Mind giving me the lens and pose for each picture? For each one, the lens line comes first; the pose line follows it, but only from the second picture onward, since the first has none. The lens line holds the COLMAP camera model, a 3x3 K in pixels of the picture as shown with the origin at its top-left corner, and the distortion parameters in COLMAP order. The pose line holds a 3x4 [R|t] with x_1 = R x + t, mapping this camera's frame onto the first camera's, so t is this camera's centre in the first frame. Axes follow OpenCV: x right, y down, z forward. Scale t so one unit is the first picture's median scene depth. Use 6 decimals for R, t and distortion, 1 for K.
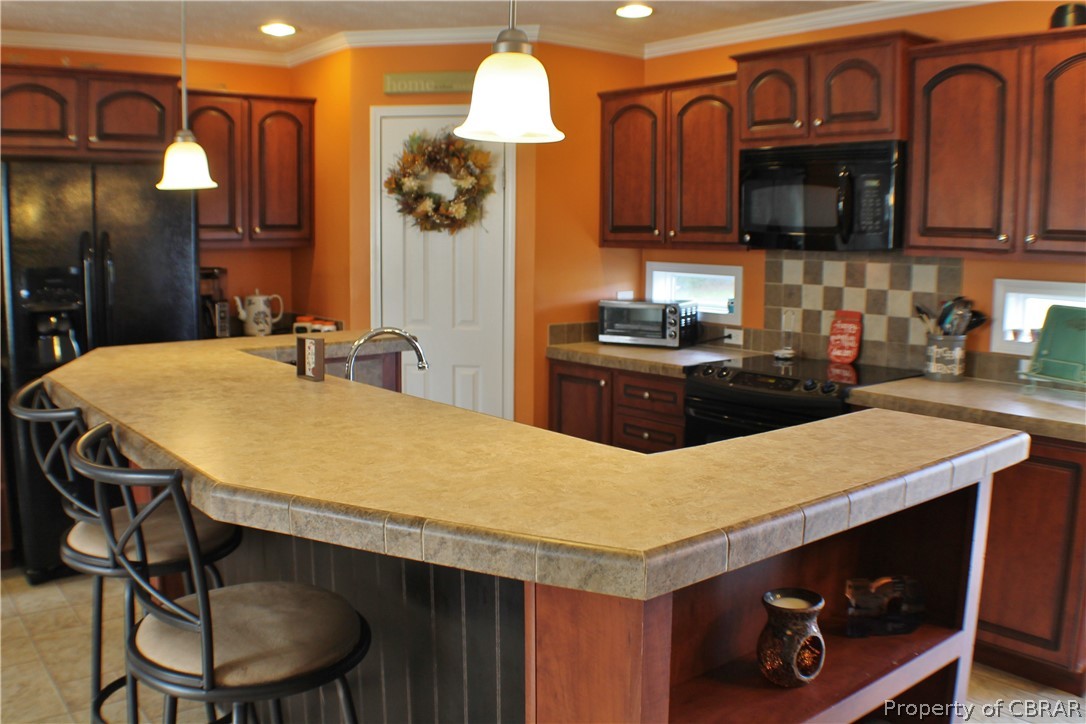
lens RADIAL K [[940.3, 0, 538.2], [0, 940.3, 374.8], [0, 0, 1]] dist [-0.211959, 0.089093]
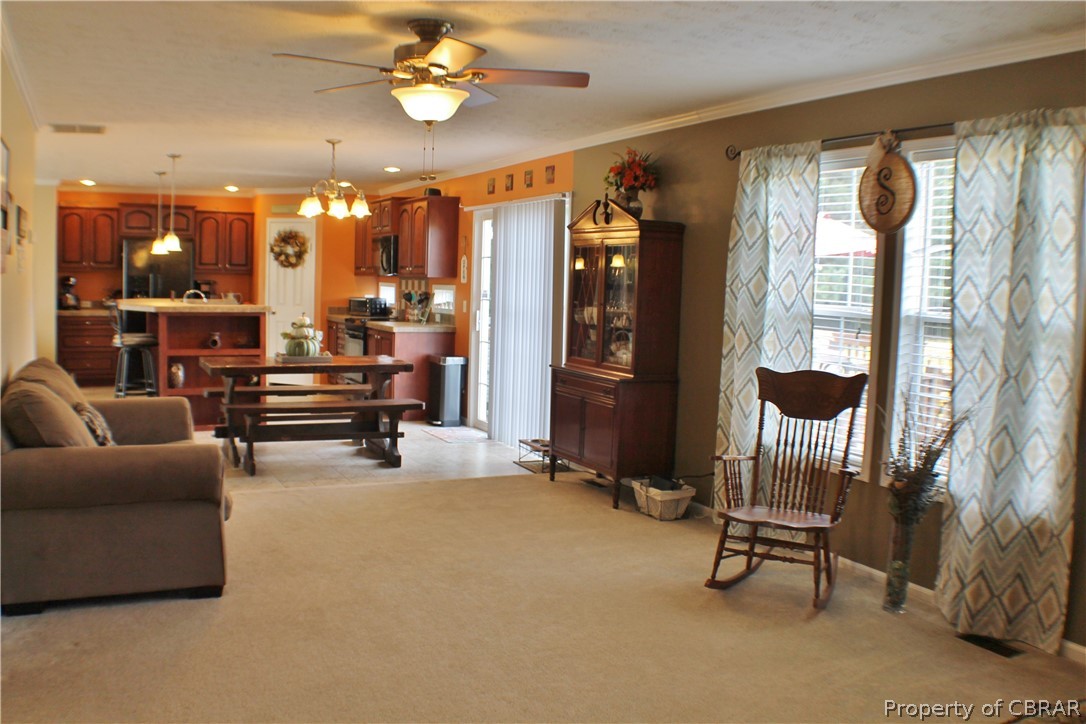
lens RADIAL K [[940.3, 0, 538.2], [0, 940.3, 374.8], [0, 0, 1]] dist [-0.211959, 0.089093]
pose [[0.976069, 0.046478, -0.212437, 1.201848], [-0.057363, 0.997322, -0.045360, 0.228986], [0.209760, 0.056460, 0.976121, -1.402400]]
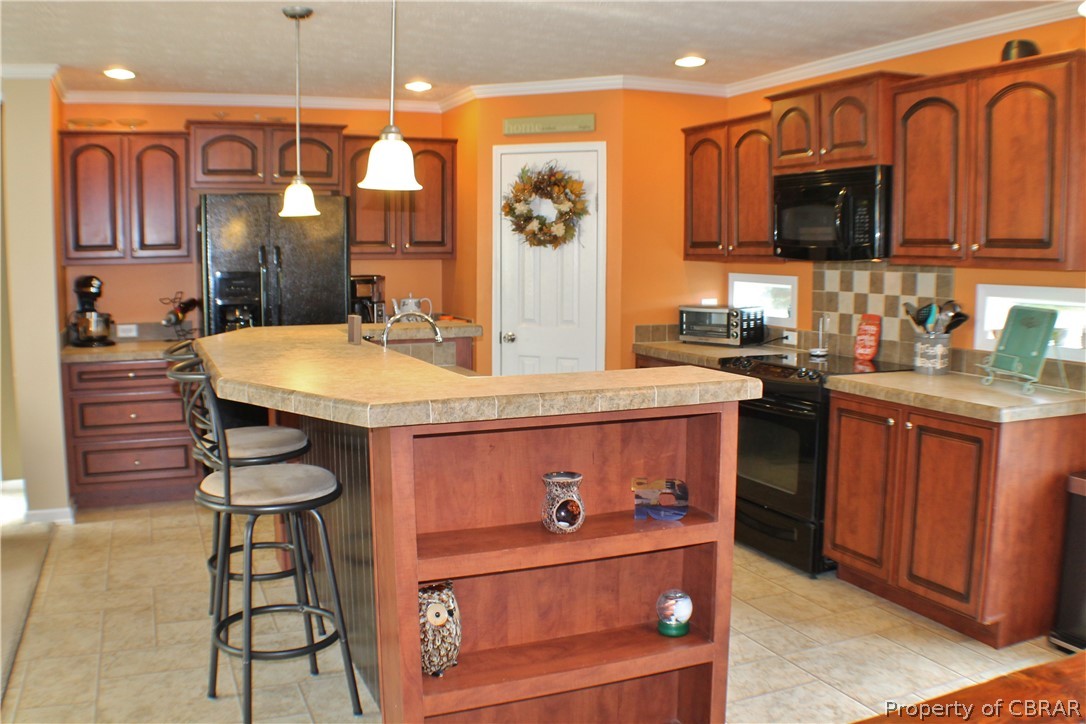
lens RADIAL K [[940.3, 0, 538.2], [0, 940.3, 374.8], [0, 0, 1]] dist [-0.211959, 0.089093]
pose [[0.963095, 0.029158, -0.267579, 0.238059], [-0.034758, 0.999264, -0.016212, 0.036839], [0.266909, 0.024914, 0.963400, -0.194362]]
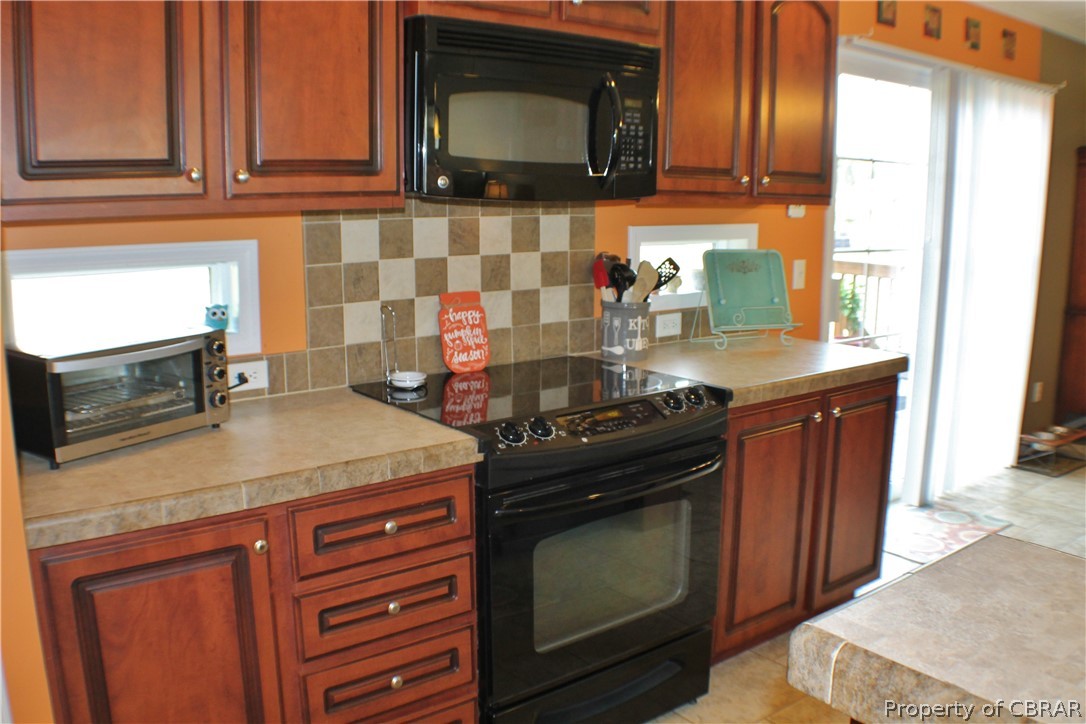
lens RADIAL K [[940.3, 0, 538.2], [0, 940.3, 374.8], [0, 0, 1]] dist [-0.211959, 0.089093]
pose [[0.031092, -0.197717, 0.979766, -0.316239], [0.141598, 0.971225, 0.191500, -0.128203], [-0.989436, 0.132779, 0.058194, 0.884561]]
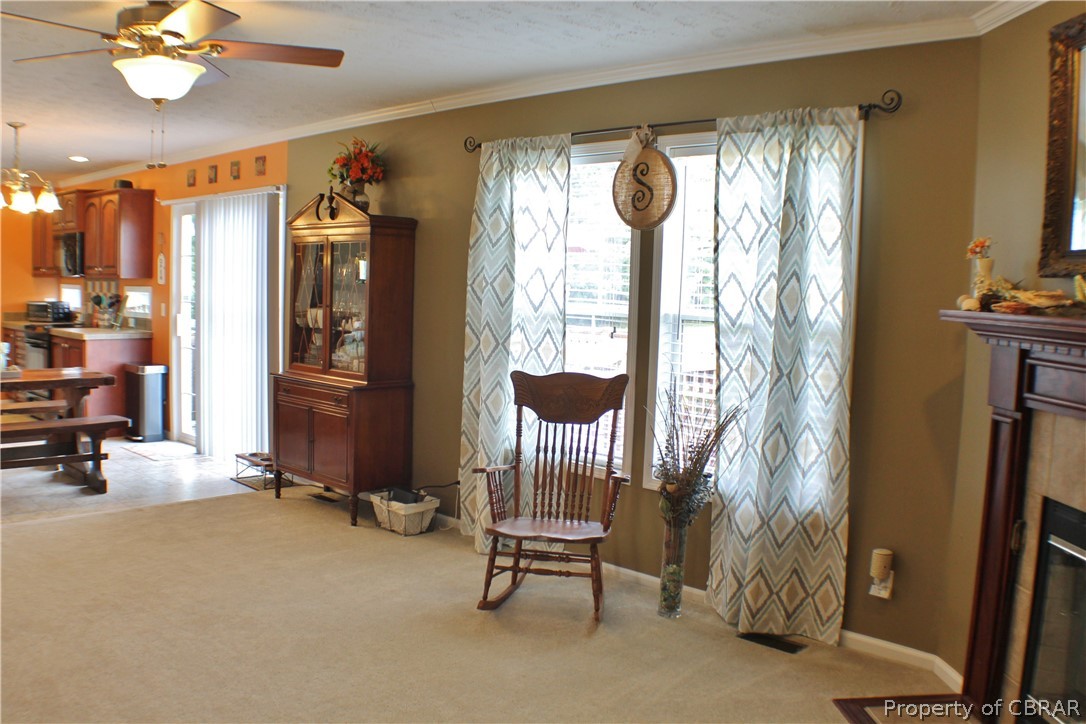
lens RADIAL K [[940.3, 0, 538.2], [0, 940.3, 374.8], [0, 0, 1]] dist [-0.211959, 0.089093]
pose [[0.992172, 0.012542, 0.124248, 1.118692], [-0.006272, 0.998693, -0.050727, 0.212811], [-0.124722, 0.049551, 0.990954, -1.324031]]
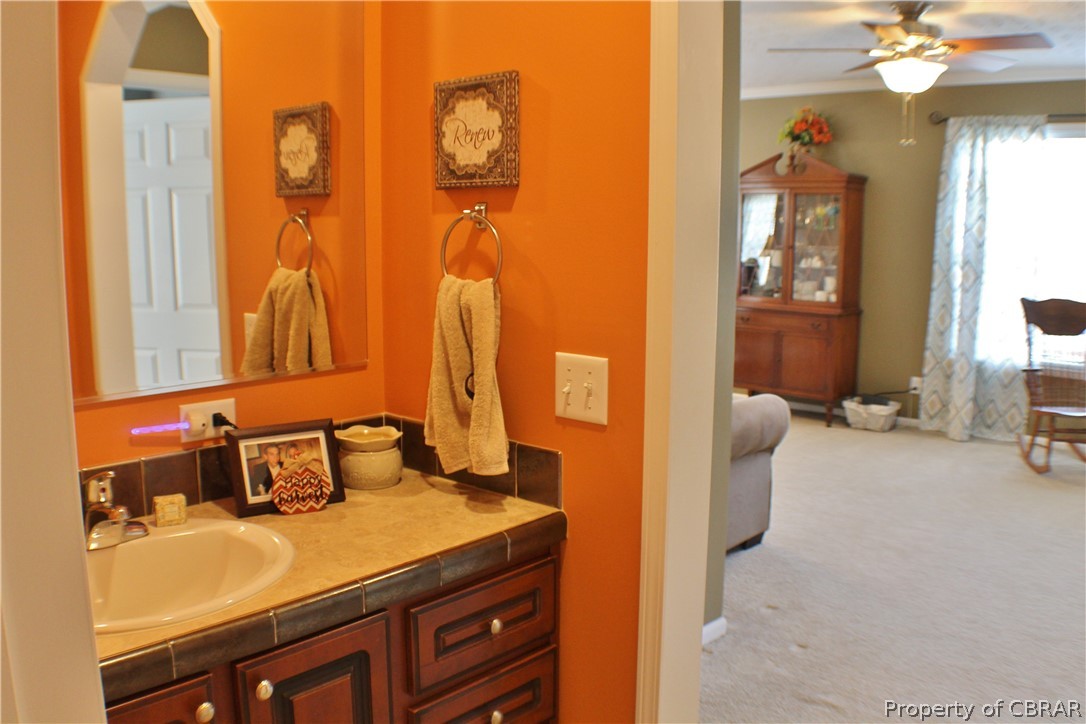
lens RADIAL K [[940.3, 0, 538.2], [0, 940.3, 374.8], [0, 0, 1]] dist [-0.211959, 0.089093]
pose [[0.991895, -0.024521, 0.124674, 0.341568], [0.022526, 0.999595, 0.017381, 0.230607], [-0.125050, -0.014432, 0.992046, -1.495207]]
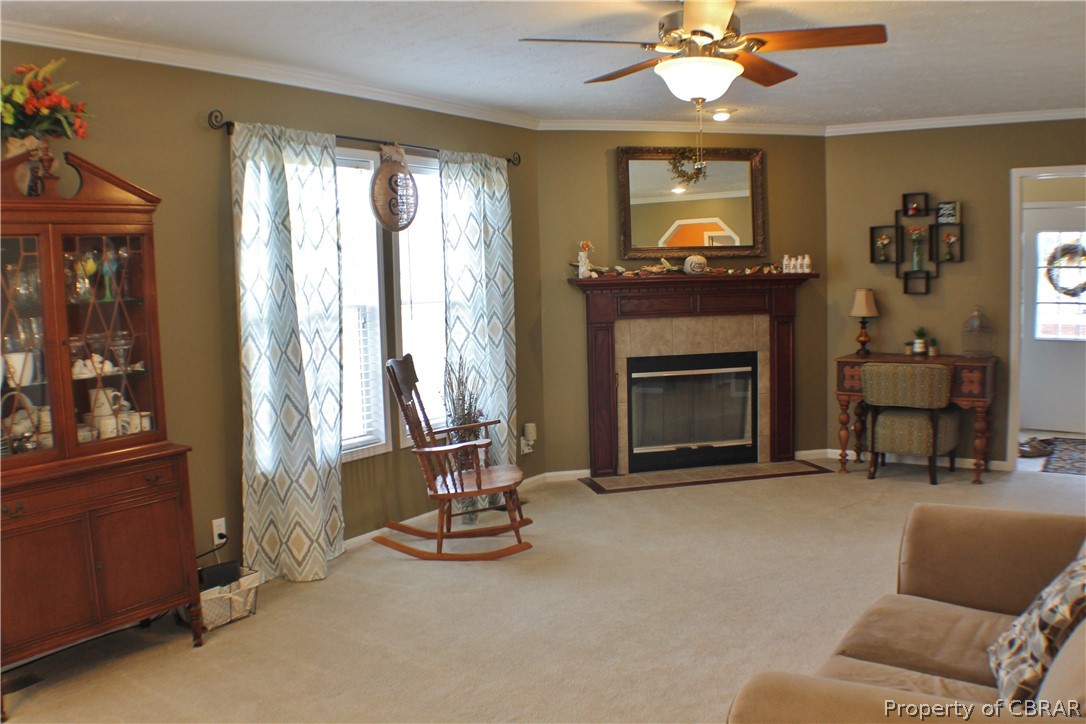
lens RADIAL K [[940.3, 0, 538.2], [0, 940.3, 374.8], [0, 0, 1]] dist [-0.211959, 0.089093]
pose [[-0.304588, -0.104682, 0.946714, 0.131487], [0.165268, 0.973057, 0.160767, 0.018200], [-0.938037, 0.205429, -0.279081, -0.124839]]
